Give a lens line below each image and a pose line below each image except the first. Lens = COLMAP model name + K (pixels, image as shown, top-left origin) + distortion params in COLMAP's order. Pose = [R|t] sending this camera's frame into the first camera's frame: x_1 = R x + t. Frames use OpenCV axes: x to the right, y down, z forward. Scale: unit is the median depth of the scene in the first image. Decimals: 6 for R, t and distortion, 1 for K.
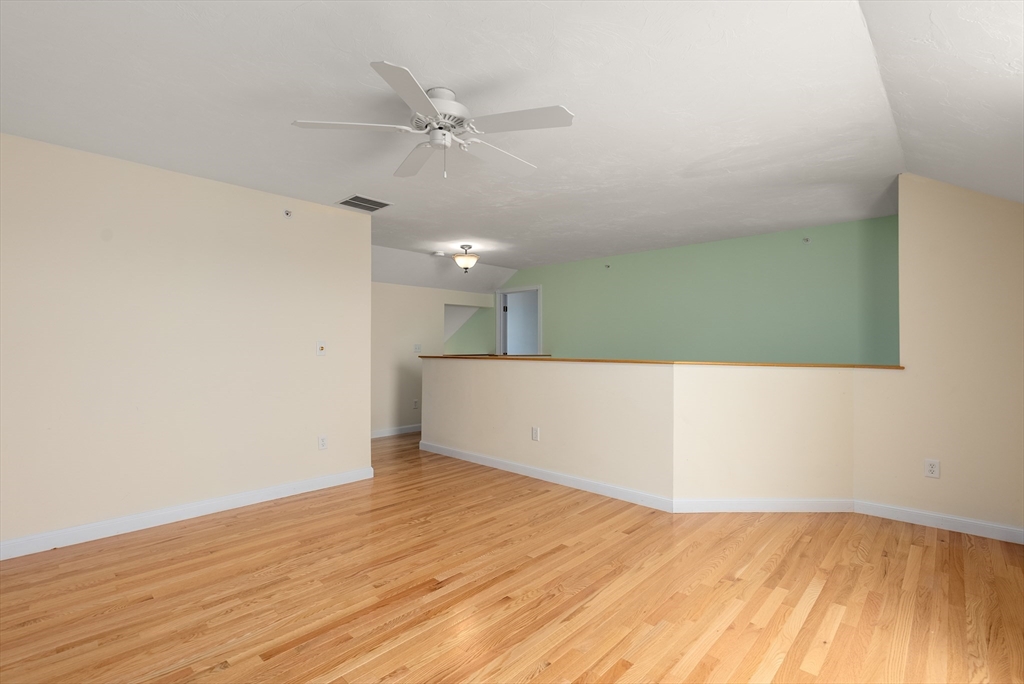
lens RADIAL K [[472.3, 0, 512.6], [0, 472.3, 343.9], [0, 0, 1]] dist [0.000350, -0.000124]
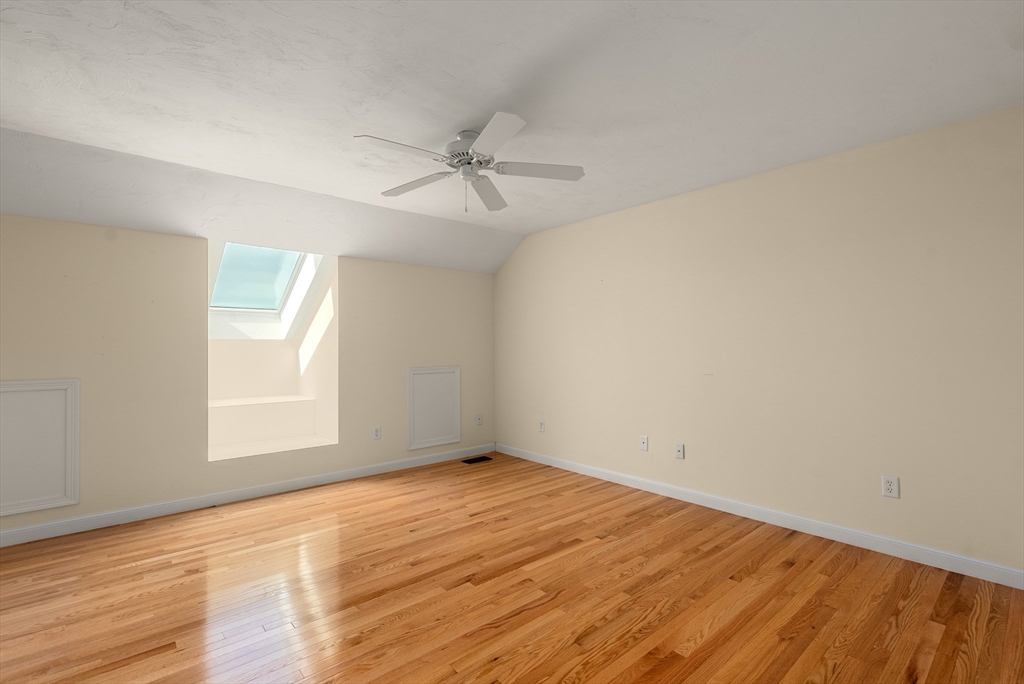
lens RADIAL K [[472.3, 0, 511.2], [0, 472.3, 344.2], [0, 0, 1]] dist [0.000350, -0.000124]
pose [[-0.995517, 0.004129, 0.094495, -0.365449], [0.003098, 0.999934, -0.011053, 0.008128], [-0.094534, -0.010711, -0.995464, 2.135984]]
